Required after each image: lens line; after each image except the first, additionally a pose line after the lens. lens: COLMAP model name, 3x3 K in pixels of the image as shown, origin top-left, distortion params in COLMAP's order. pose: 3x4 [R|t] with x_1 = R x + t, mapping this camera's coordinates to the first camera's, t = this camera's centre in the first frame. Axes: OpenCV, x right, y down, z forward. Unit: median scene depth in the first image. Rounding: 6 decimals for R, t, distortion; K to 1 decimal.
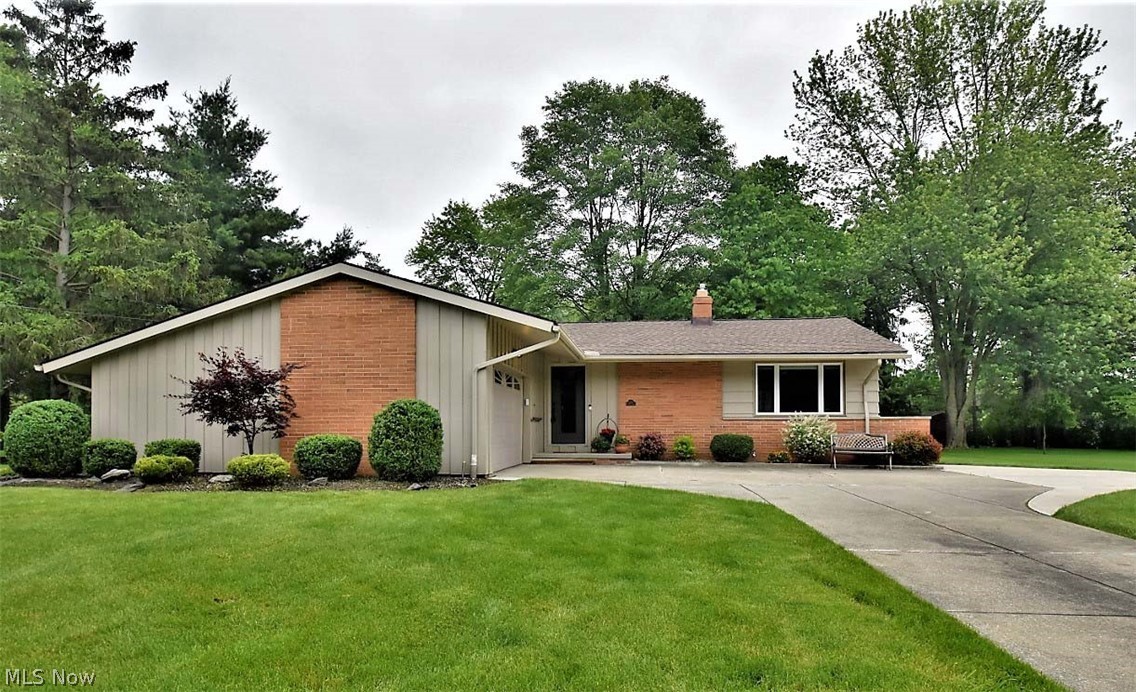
lens RADIAL K [[678.4, 0, 567.0], [0, 678.4, 354.8], [0, 0, 1]] dist [-0.020659, -0.001417]
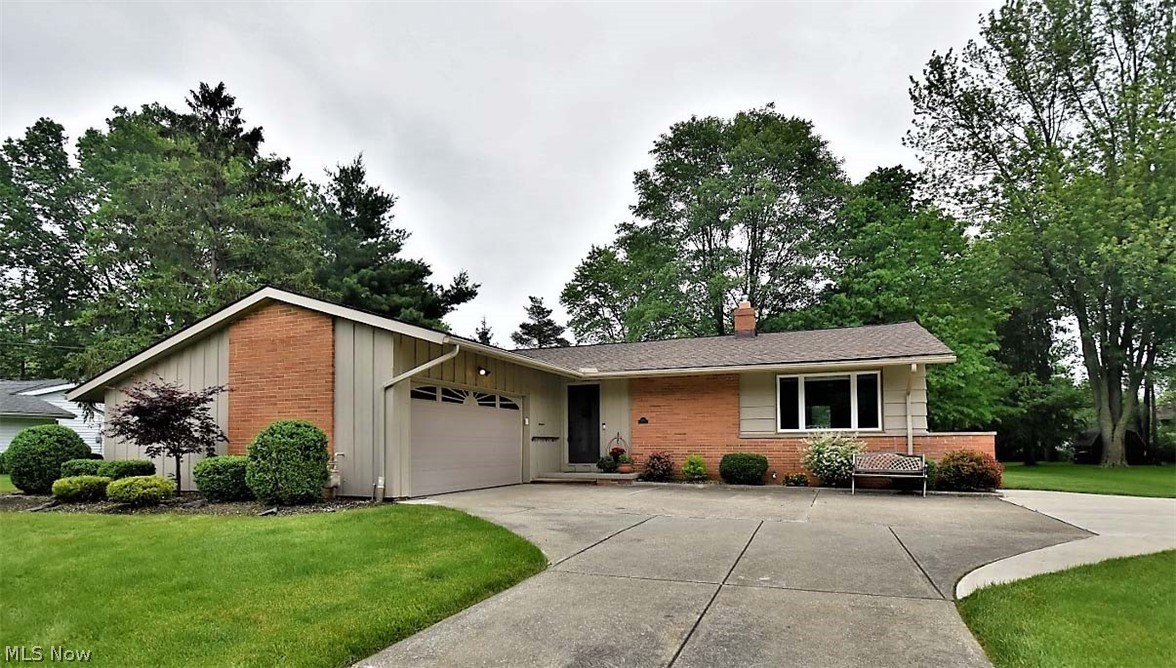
lens RADIAL K [[585.9, 0, 589.1], [0, 585.9, 381.4], [0, 0, 1]] dist [-0.003649, -0.007707]
pose [[0.966384, -0.032093, -0.255091, 0.137755], [0.031699, 0.999481, -0.005658, 0.010396], [0.255140, -0.002618, 0.966901, 0.106003]]
